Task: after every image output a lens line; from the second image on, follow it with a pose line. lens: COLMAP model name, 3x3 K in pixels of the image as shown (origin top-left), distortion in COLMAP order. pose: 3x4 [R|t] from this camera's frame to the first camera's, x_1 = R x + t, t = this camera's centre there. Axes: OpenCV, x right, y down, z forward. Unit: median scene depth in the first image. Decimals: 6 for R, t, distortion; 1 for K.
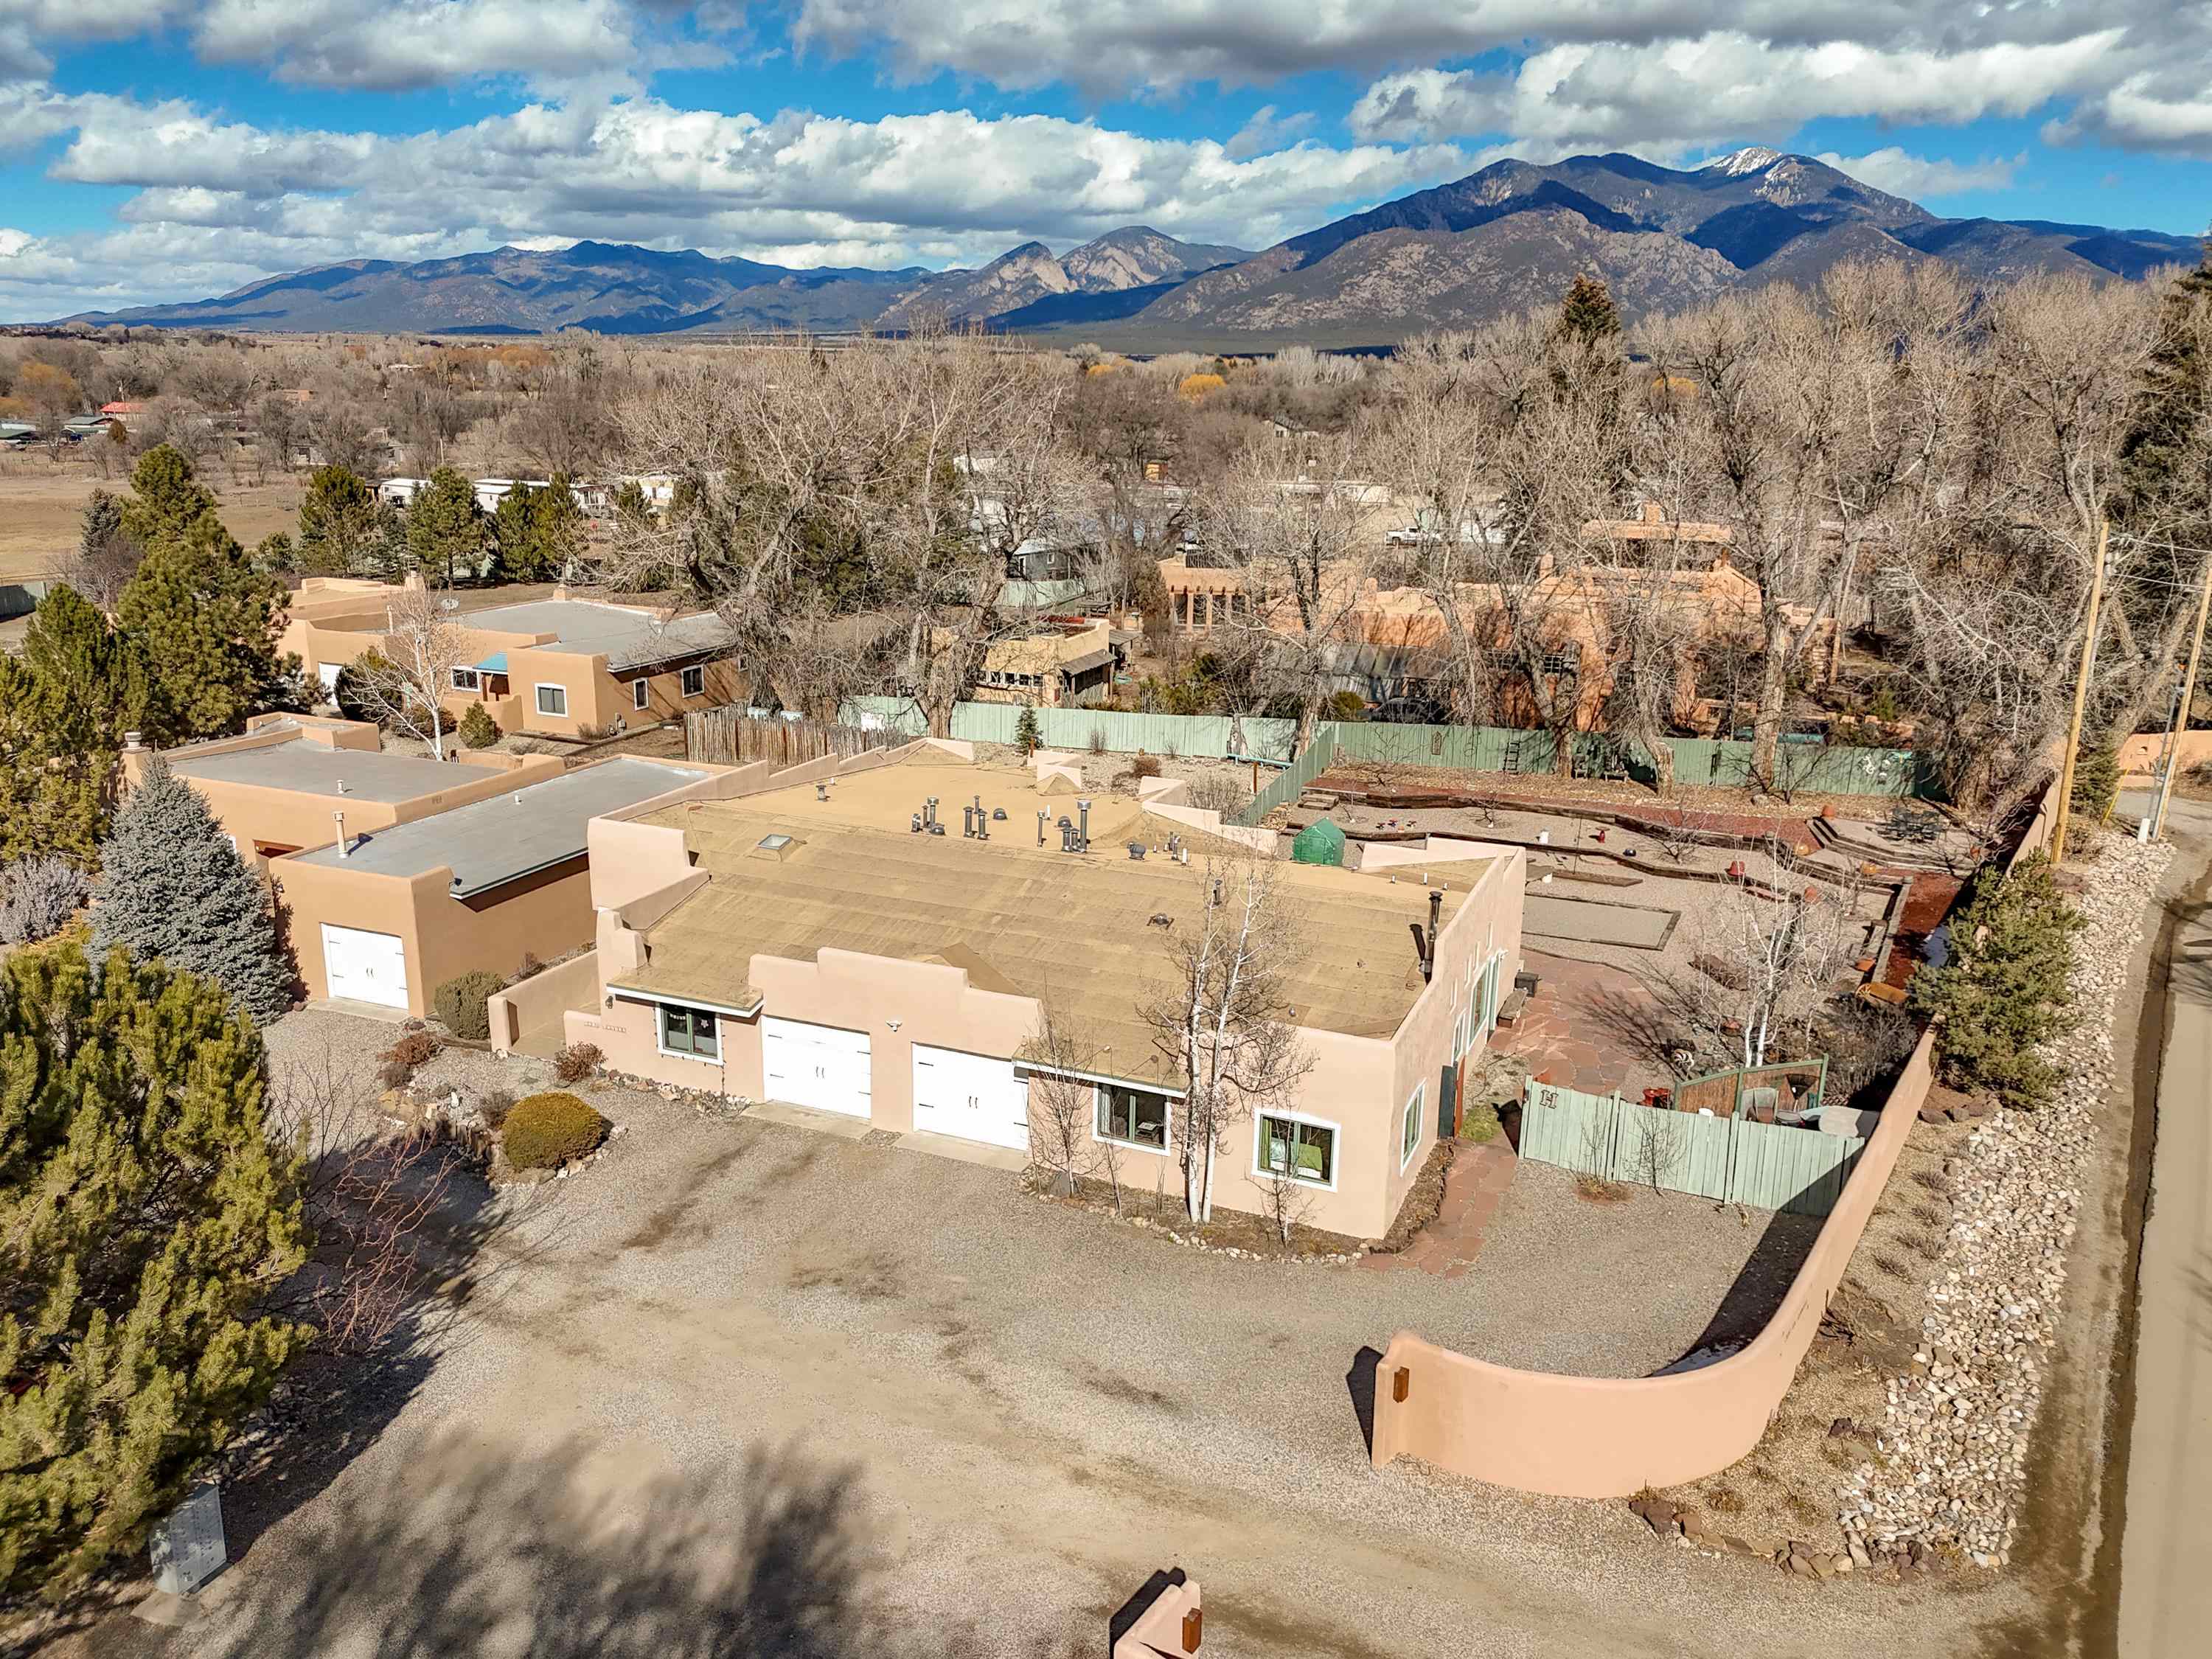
lens RADIAL K [[1702.8, 0, 1057.8], [0, 1702.8, 778.9], [0, 0, 1]] dist [0.128799, -0.323965]
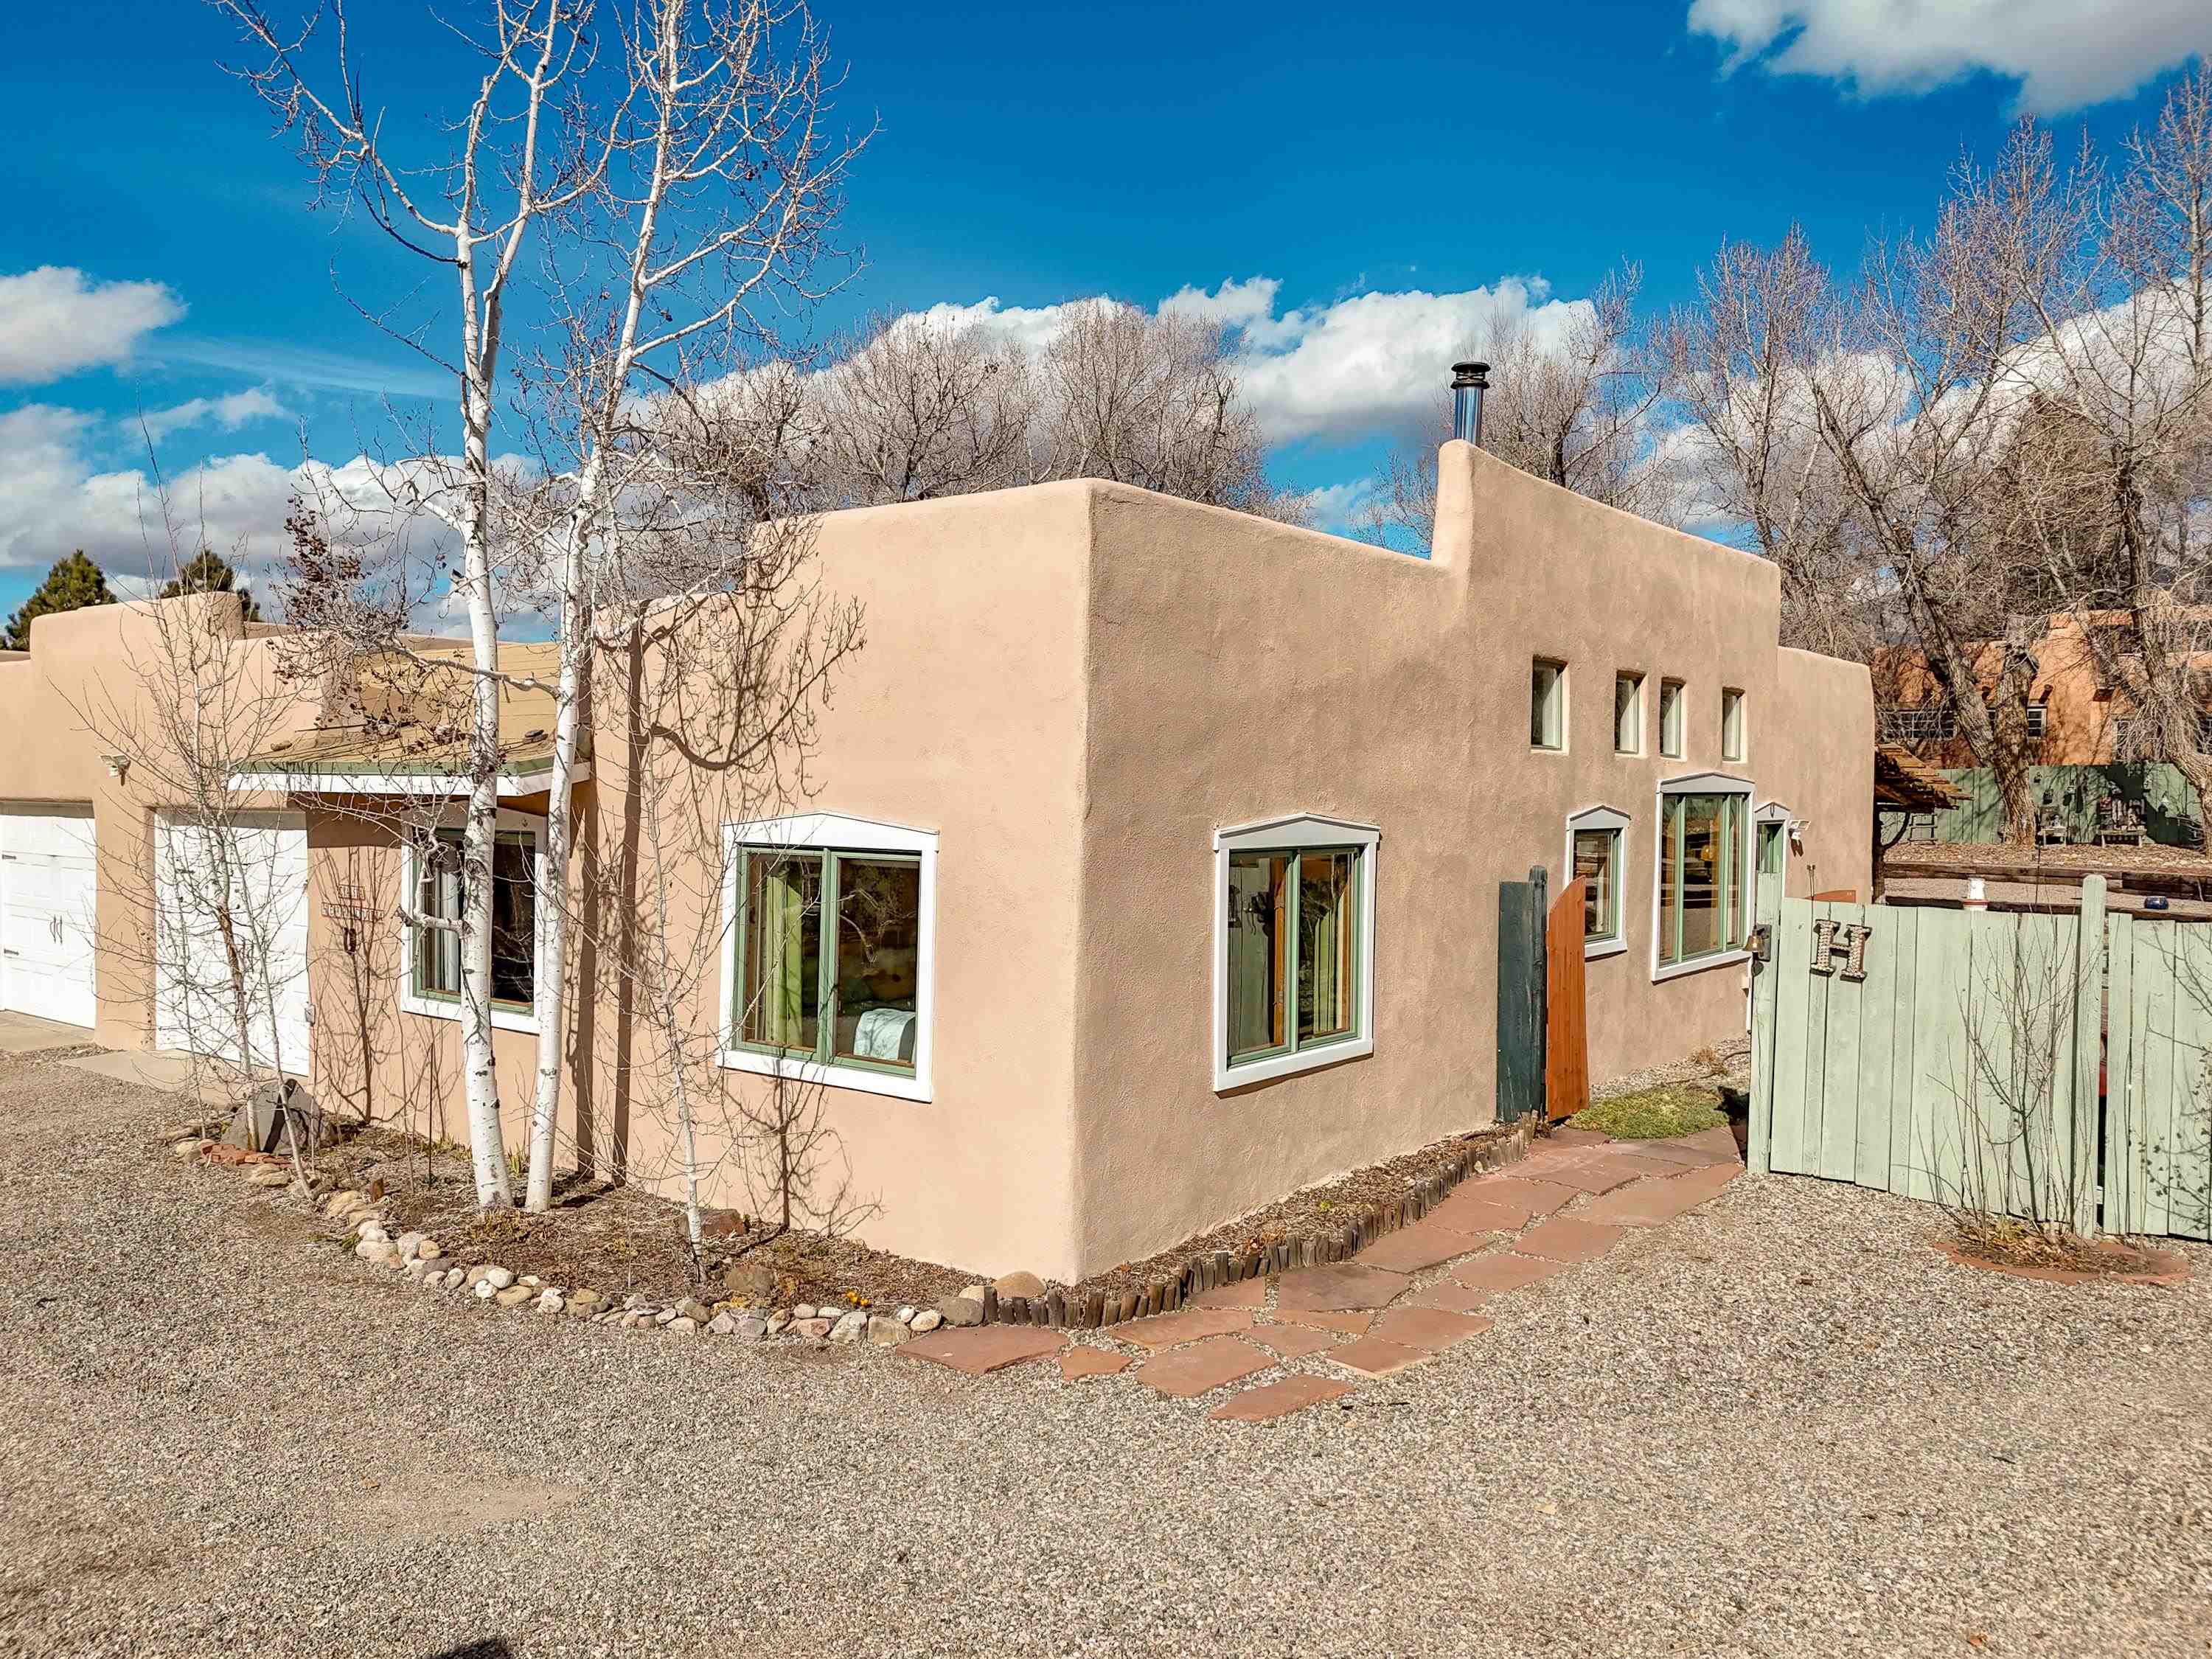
lens RADIAL K [[1695.4, 0, 1106.0], [0, 1695.4, 829.5], [0, 0, 1]] dist [0.078057, -0.113332]
pose [[0.973345, 0.010963, -0.229084, 0.243962], [-0.057871, 0.978275, -0.199071, 0.246464], [0.221924, 0.207022, 0.952833, 0.734585]]
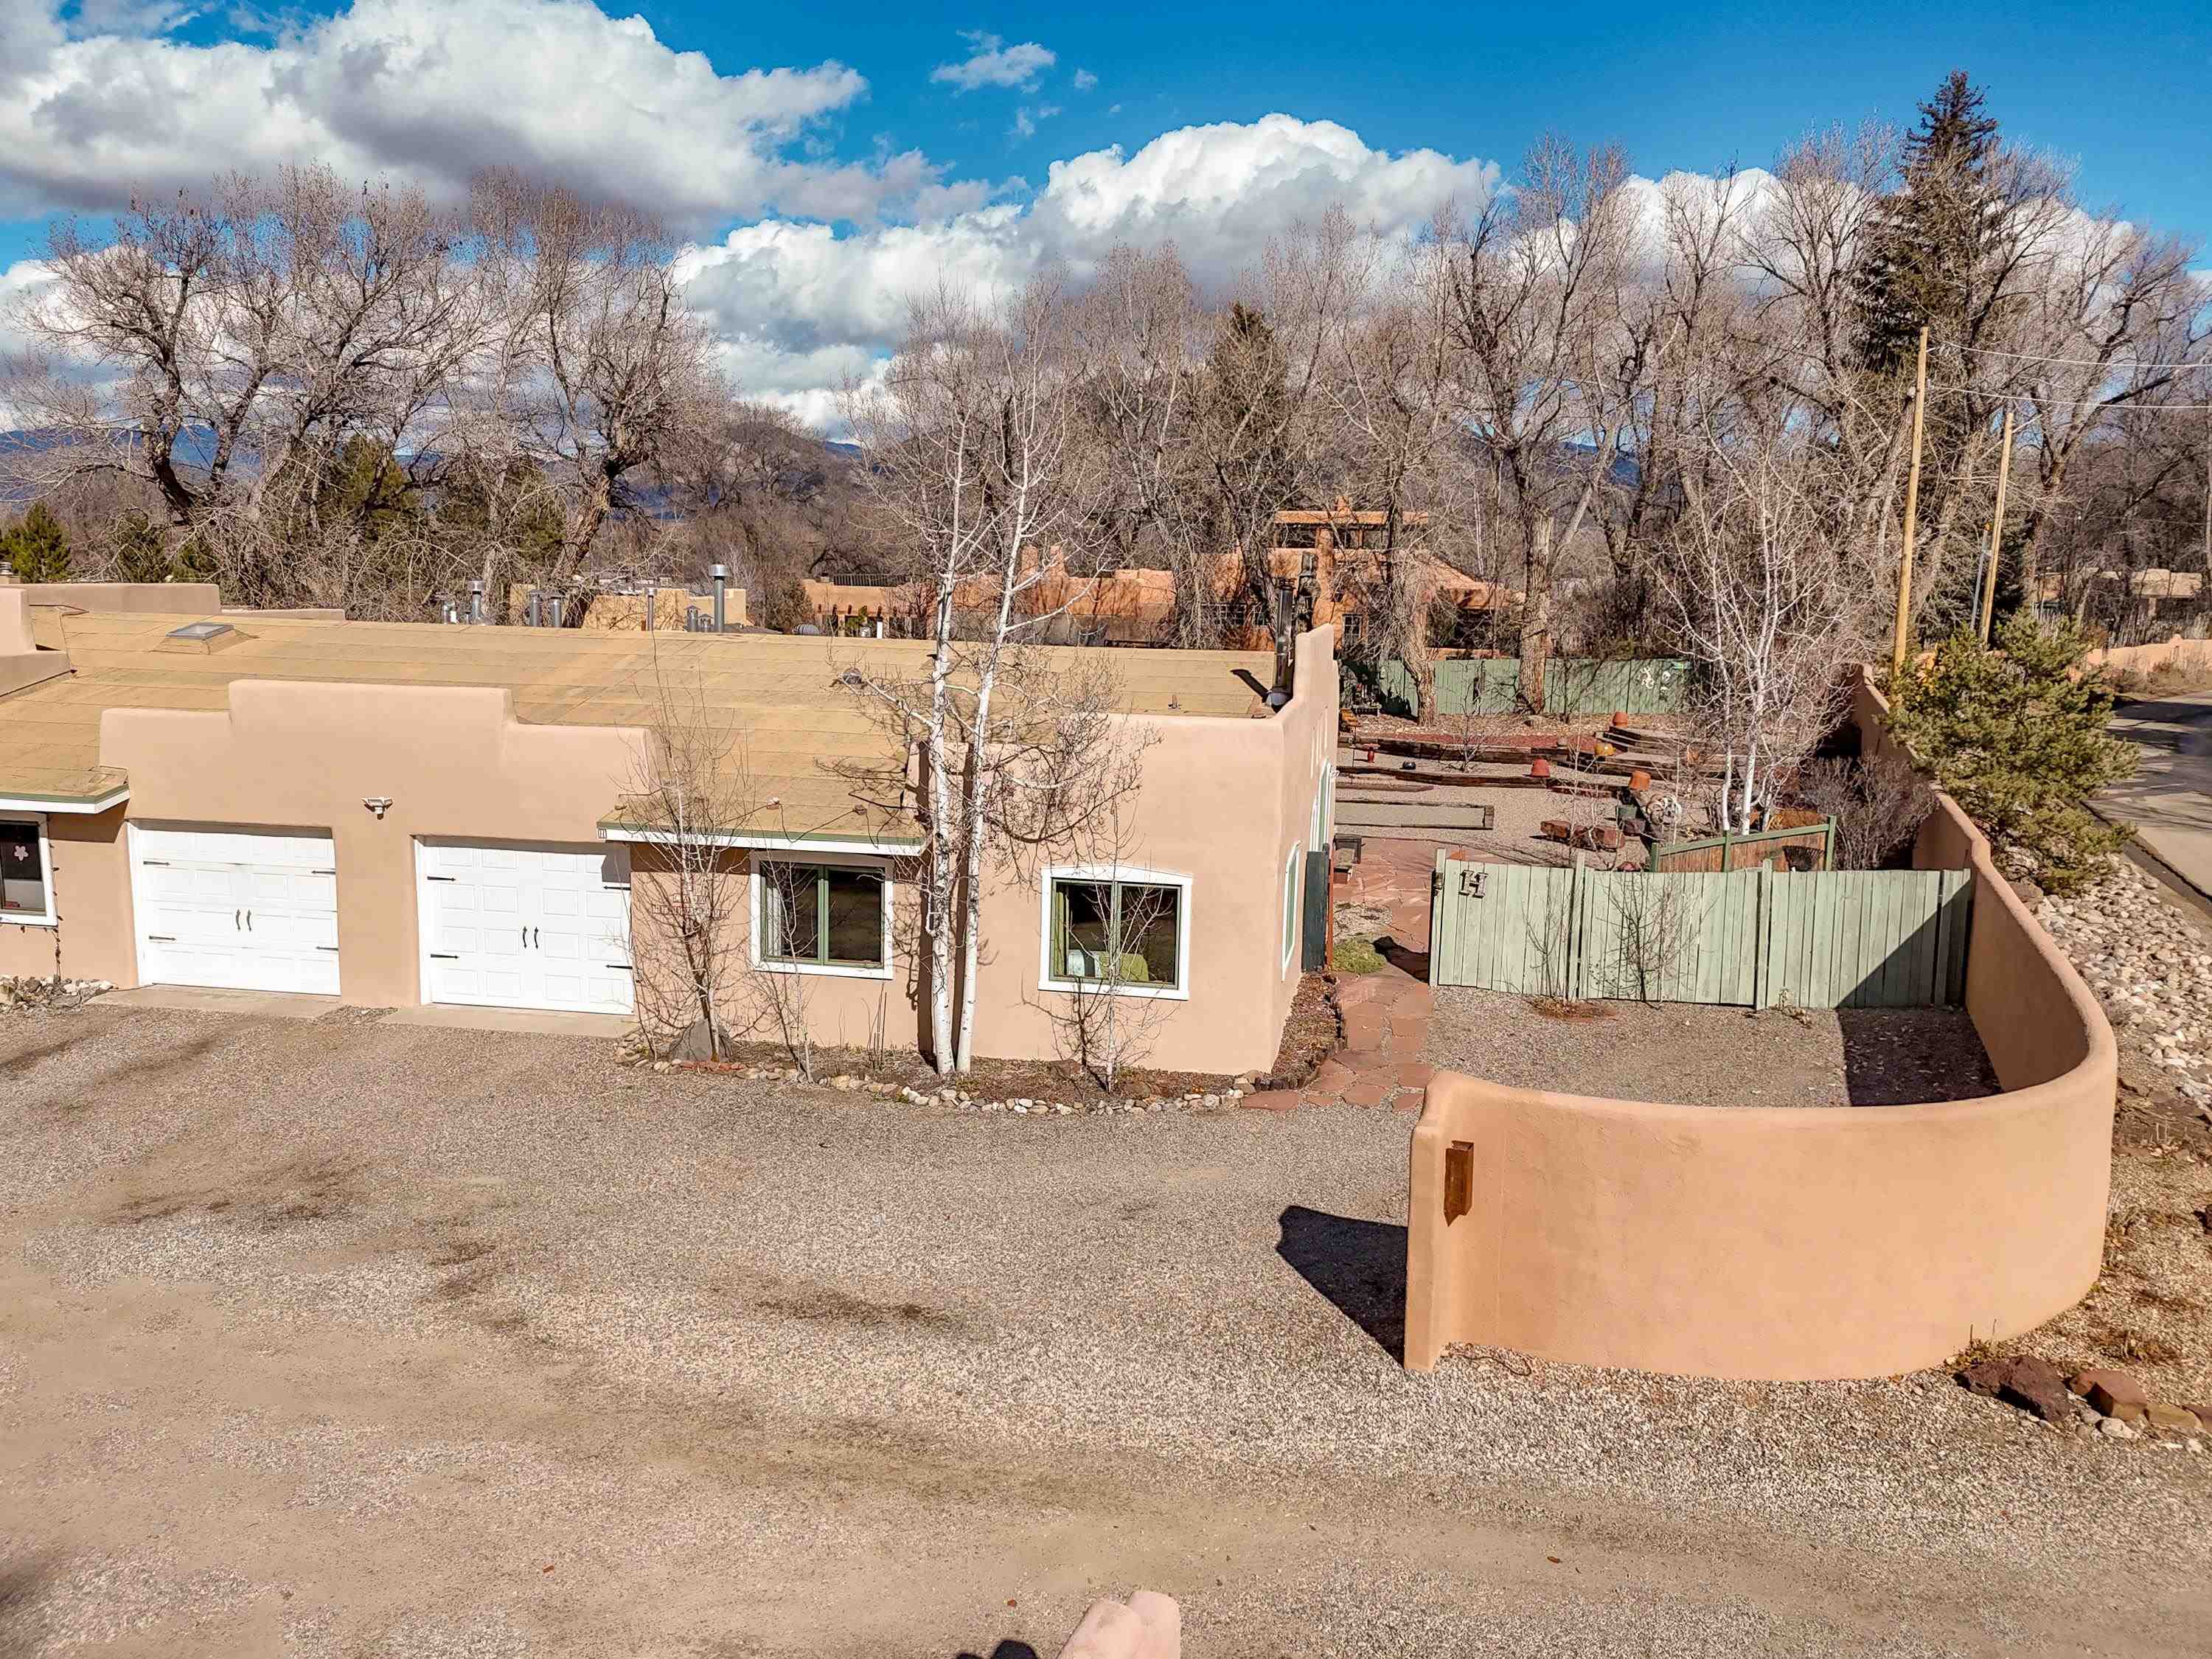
lens RADIAL K [[1695.4, 0, 1106.0], [0, 1695.4, 829.5], [0, 0, 1]] dist [0.078057, -0.113332]
pose [[0.970876, -0.024362, 0.238339, 0.001147], [0.044391, 0.995883, -0.079031, 0.223909], [-0.235432, 0.087309, 0.967961, 0.442620]]
